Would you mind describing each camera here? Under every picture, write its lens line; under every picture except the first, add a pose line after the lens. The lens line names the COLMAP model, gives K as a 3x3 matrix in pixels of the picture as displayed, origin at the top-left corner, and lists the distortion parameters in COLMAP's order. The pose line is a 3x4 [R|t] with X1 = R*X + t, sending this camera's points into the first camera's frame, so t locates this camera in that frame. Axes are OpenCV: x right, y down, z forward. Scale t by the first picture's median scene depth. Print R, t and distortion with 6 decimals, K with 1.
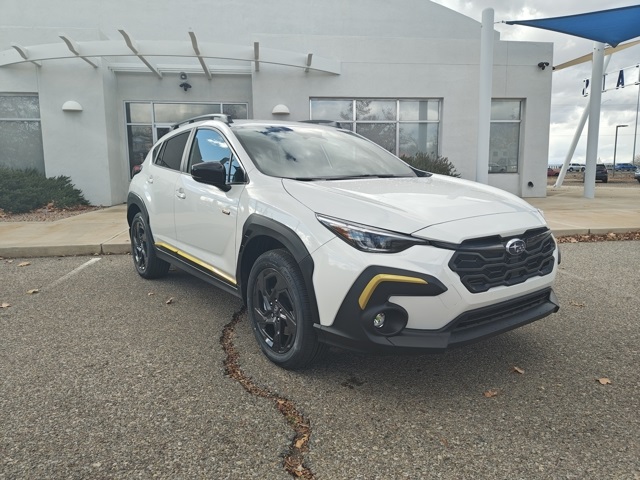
lens RADIAL K [[469.0, 0, 320.0], [0, 469.0, 240.0], [0, 0, 1]] dist [0.010265, -0.006041]
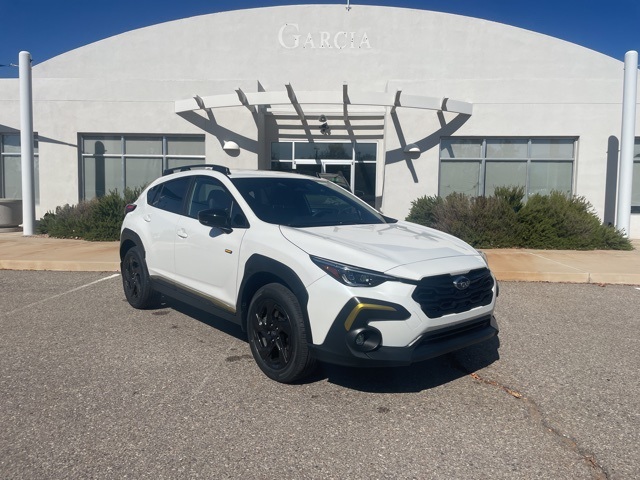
lens RADIAL K [[480.5, 0, 321.2], [0, 480.5, 232.0], [0, 0, 1]] dist [0.026963, -0.008010]
pose [[0.978689, 0.038279, -0.201749, -0.066980], [-0.054139, 0.995811, -0.073688, 0.003697], [0.198083, 0.083040, 0.976661, -0.104422]]
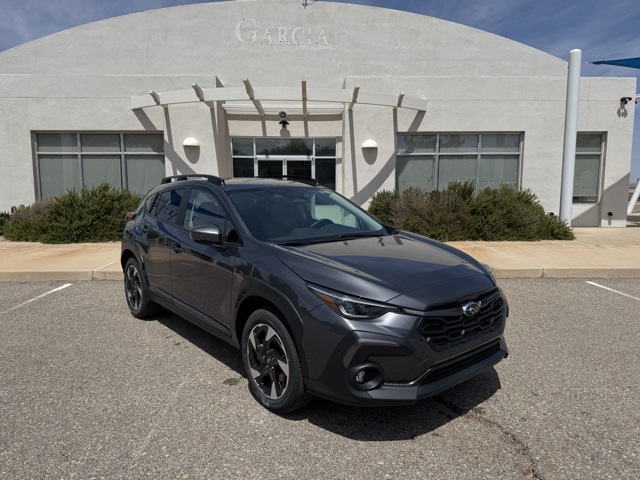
lens RADIAL K [[444.3, 0, 320.5], [0, 444.3, 244.9], [0, 0, 1]] dist [0.035819, -0.050978]
pose [[0.992396, 0.024762, -0.120569, -0.077113], [-0.027340, 0.999430, -0.019780, -0.019873], [0.120011, 0.022926, 0.992508, -0.050980]]
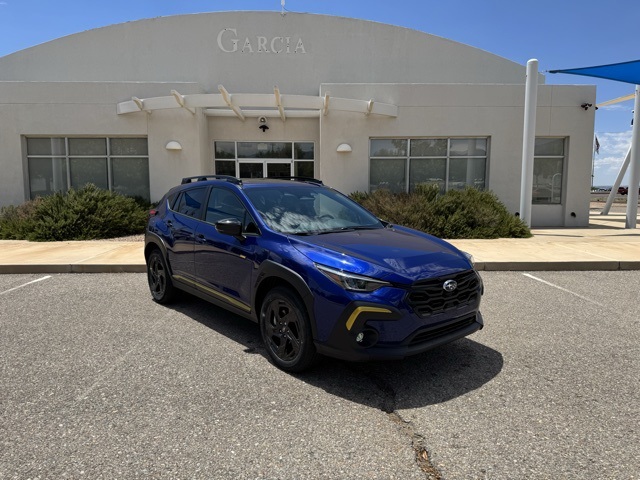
lens RADIAL K [[440.7, 0, 318.7], [0, 440.7, 244.9], [0, 0, 1]] dist [0.027691, -0.039408]
pose [[0.993283, 0.023594, -0.113281, -0.020398], [-0.026595, 0.999332, -0.025054, -0.010670], [0.112614, 0.027898, 0.993247, -0.094641]]
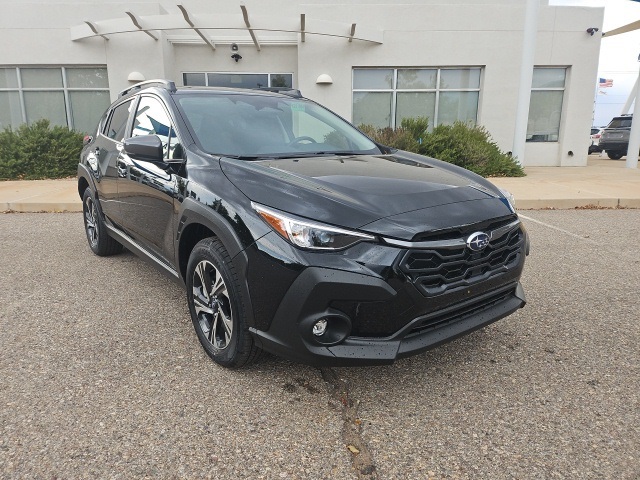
lens RADIAL K [[442.2, 0, 309.6], [0, 442.2, 244.0], [0, 0, 1]] dist [0.075890, -0.089616]
pose [[0.993589, 0.034575, -0.107639, 0.005282], [-0.024935, 0.995661, 0.089652, 0.002590], [0.110272, -0.086393, 0.990140, -0.035719]]
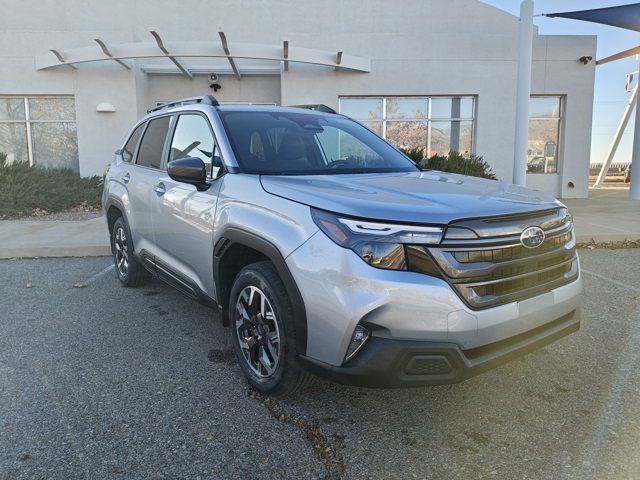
lens RADIAL K [[469.1, 0, 311.9], [0, 469.1, 236.2], [0, 0, 1]] dist [0.005678, -0.003836]
pose [[0.997223, 0.010340, -0.073755, -0.003383], [-0.010784, 0.999926, -0.005622, -0.004375], [0.073692, 0.006402, 0.997261, 0.019246]]
